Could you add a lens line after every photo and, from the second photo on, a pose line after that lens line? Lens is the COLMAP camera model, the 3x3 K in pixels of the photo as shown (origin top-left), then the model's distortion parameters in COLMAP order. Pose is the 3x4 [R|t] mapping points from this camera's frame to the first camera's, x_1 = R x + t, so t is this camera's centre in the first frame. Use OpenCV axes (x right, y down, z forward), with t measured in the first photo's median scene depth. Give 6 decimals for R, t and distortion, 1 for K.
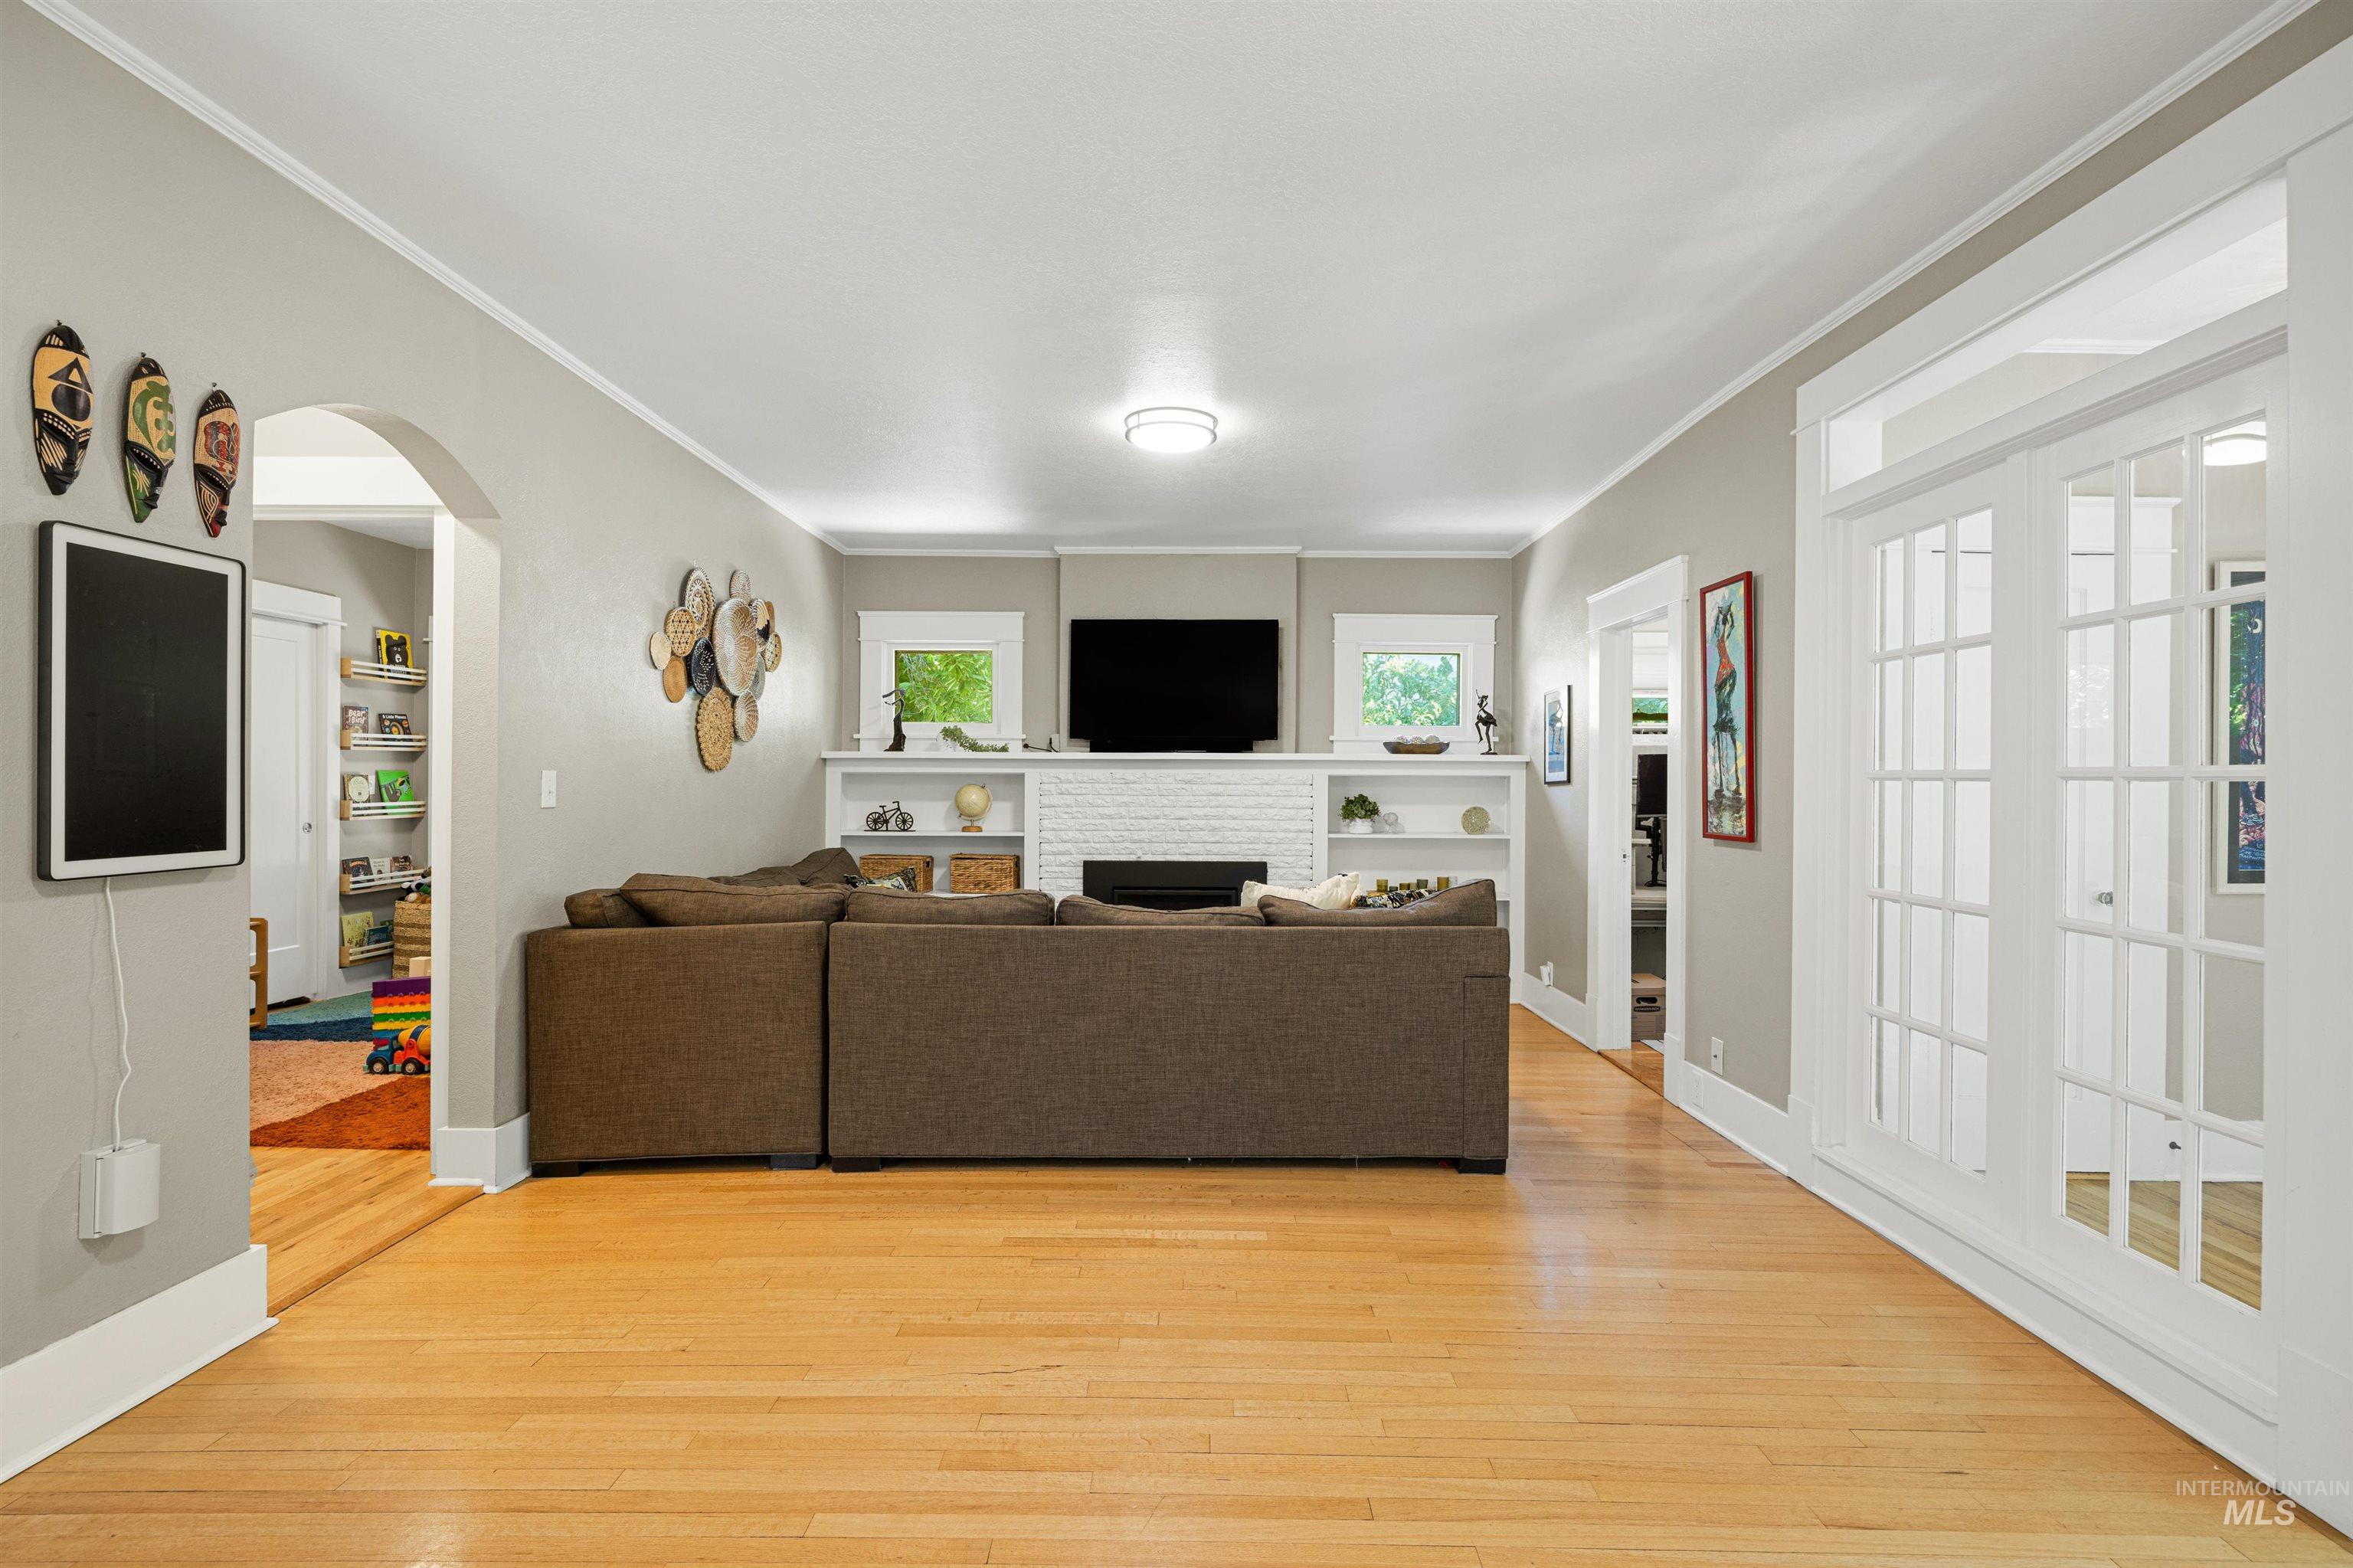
lens RADIAL K [[1104.2, 0, 1188.7], [0, 1104.2, 778.5], [0, 0, 1]] dist [-0.009036, 0.000589]
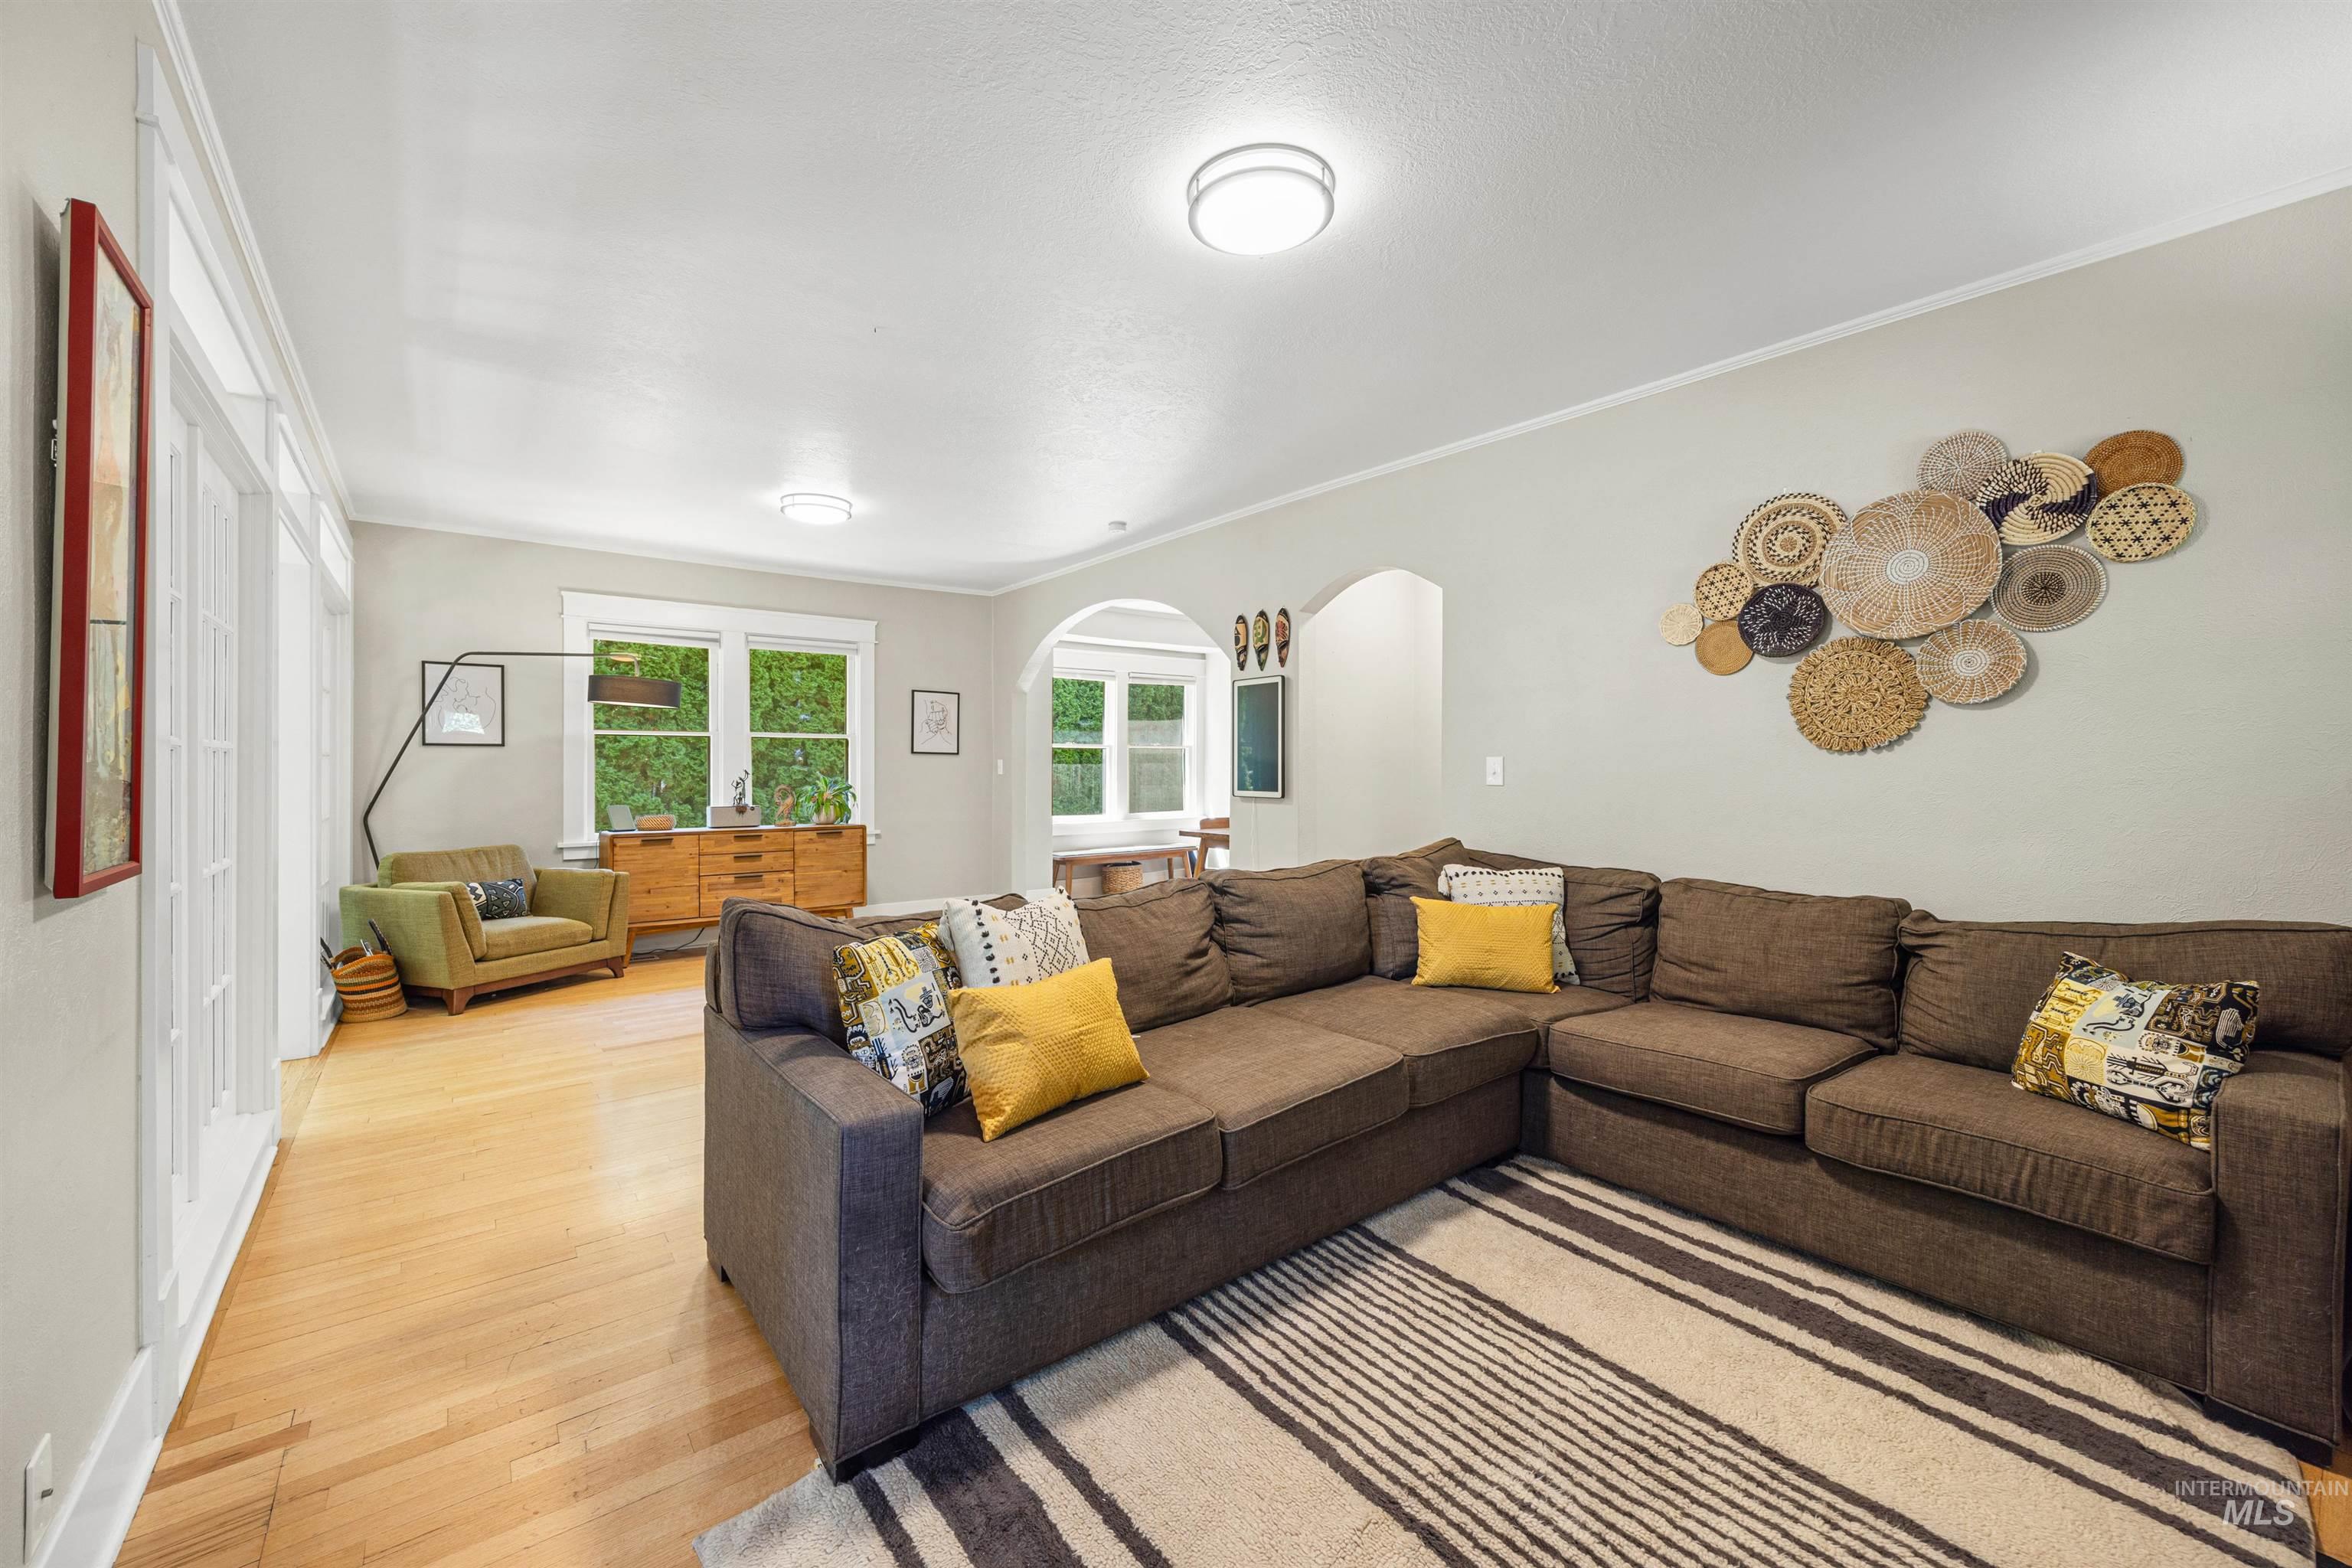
lens RADIAL K [[895.5, 0, 1150.2], [0, 895.5, 777.0], [0, 0, 1]] dist [-0.000784, 0.000374]
pose [[-0.789145, -0.000188, -0.614207, 0.418123], [-0.006896, 0.999940, 0.008555, 0.011492], [0.614169, 0.010986, -0.789098, 1.657689]]
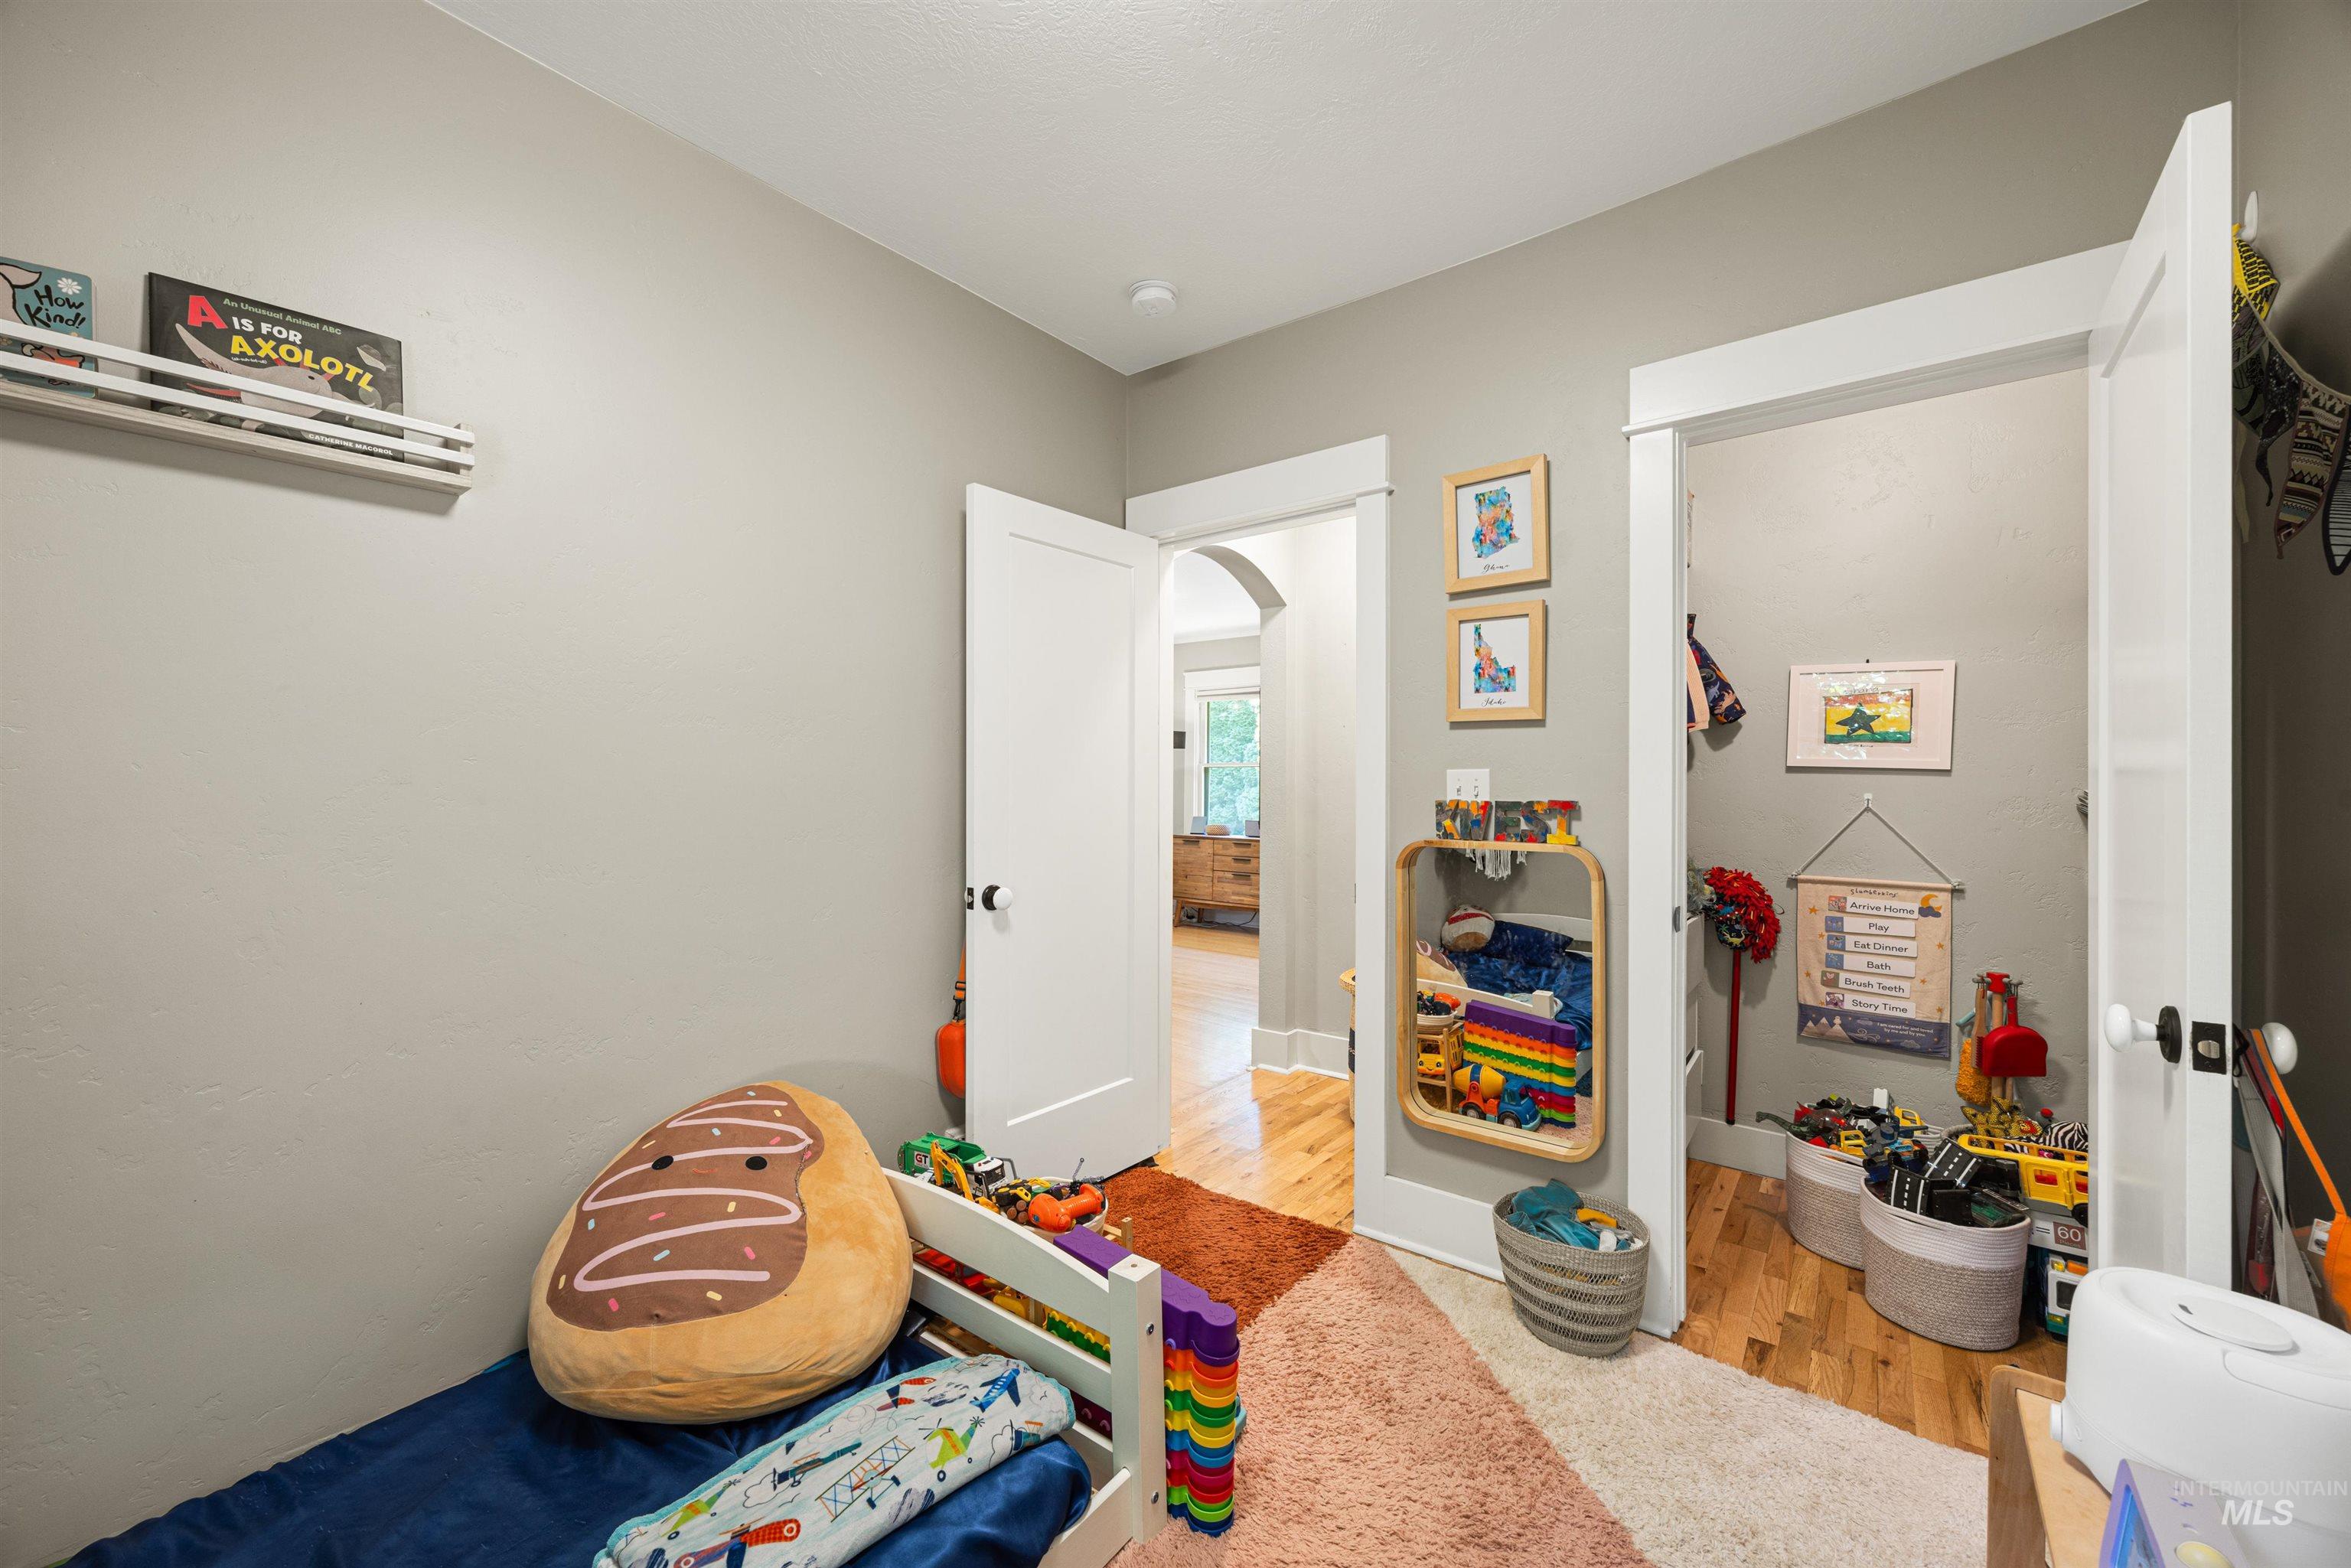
lens RADIAL K [[895.1, 0, 1180.5], [0, 895.1, 783.9], [0, 0, 1]] dist [-0.000784, 0.000374]
pose [[-0.786772, -0.006745, 0.617207, -1.232077], [-0.004550, 0.999976, 0.005129, -0.011262], [-0.617228, 0.001227, -0.786784, 1.646802]]
